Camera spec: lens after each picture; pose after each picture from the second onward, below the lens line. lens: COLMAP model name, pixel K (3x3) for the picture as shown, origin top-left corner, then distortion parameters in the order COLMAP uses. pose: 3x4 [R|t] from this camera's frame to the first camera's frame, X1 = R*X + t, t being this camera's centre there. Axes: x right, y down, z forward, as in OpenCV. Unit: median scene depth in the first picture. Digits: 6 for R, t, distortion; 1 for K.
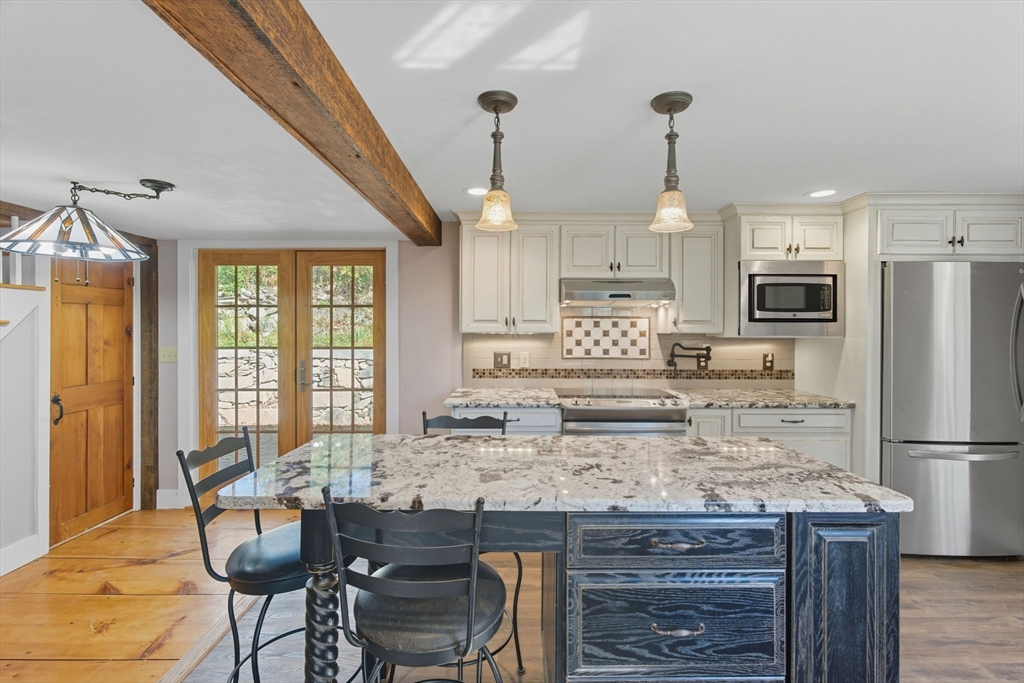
lens RADIAL K [[474.2, 0, 510.6], [0, 474.2, 334.9], [0, 0, 1]] dist [0.003819, -0.000134]
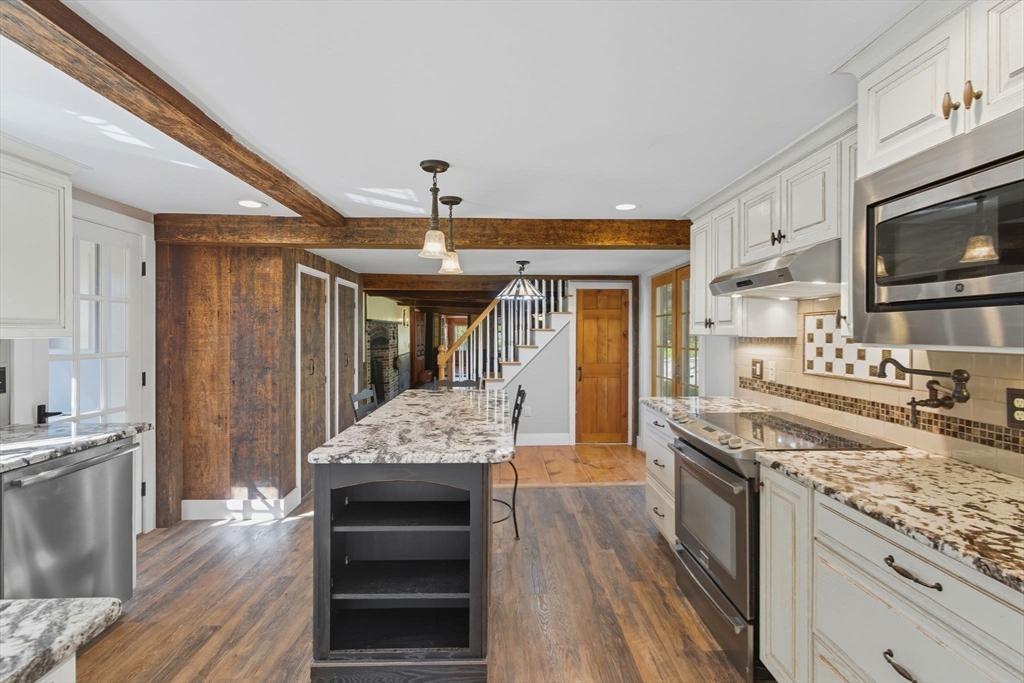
lens RADIAL K [[474.2, 0, 509.0], [0, 474.2, 336.3], [0, 0, 1]] dist [0.003819, -0.000134]
pose [[0.005407, 0.003601, -0.999979, 0.807415], [-0.013780, 0.999899, 0.003527, -0.001478], [0.999890, 0.013761, 0.005456, 0.562186]]
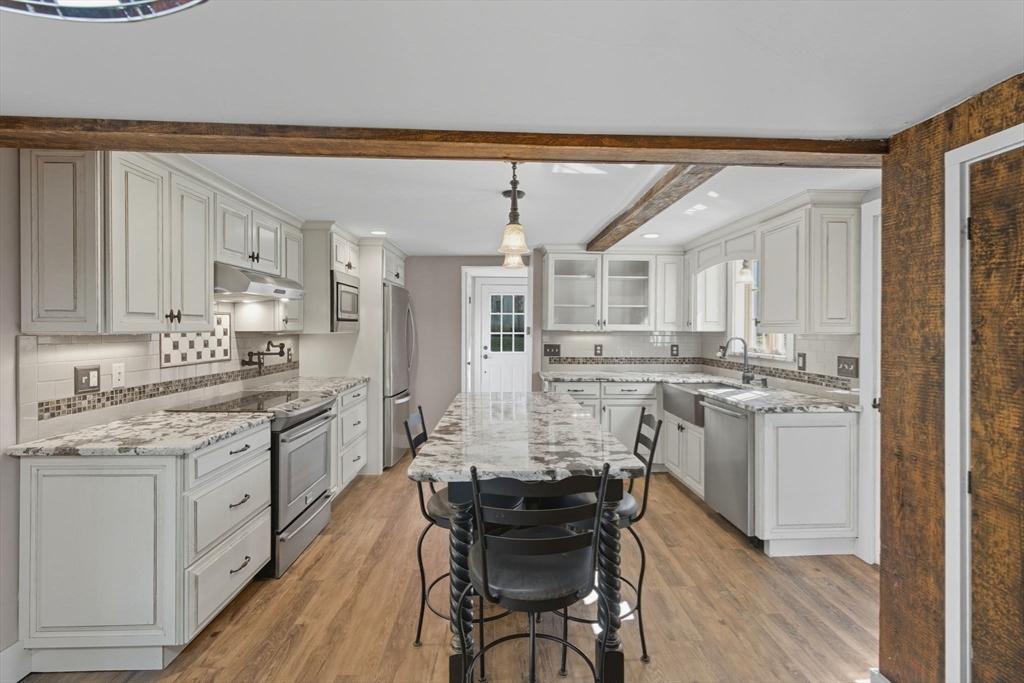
lens RADIAL K [[474.2, 0, 513.3], [0, 474.2, 331.5], [0, 0, 1]] dist [0.003819, -0.000134]
pose [[-0.018374, -0.012221, 0.999756, -0.619286], [0.011525, 0.999856, 0.012434, -0.008432], [-0.999765, 0.011750, -0.018231, 0.479930]]
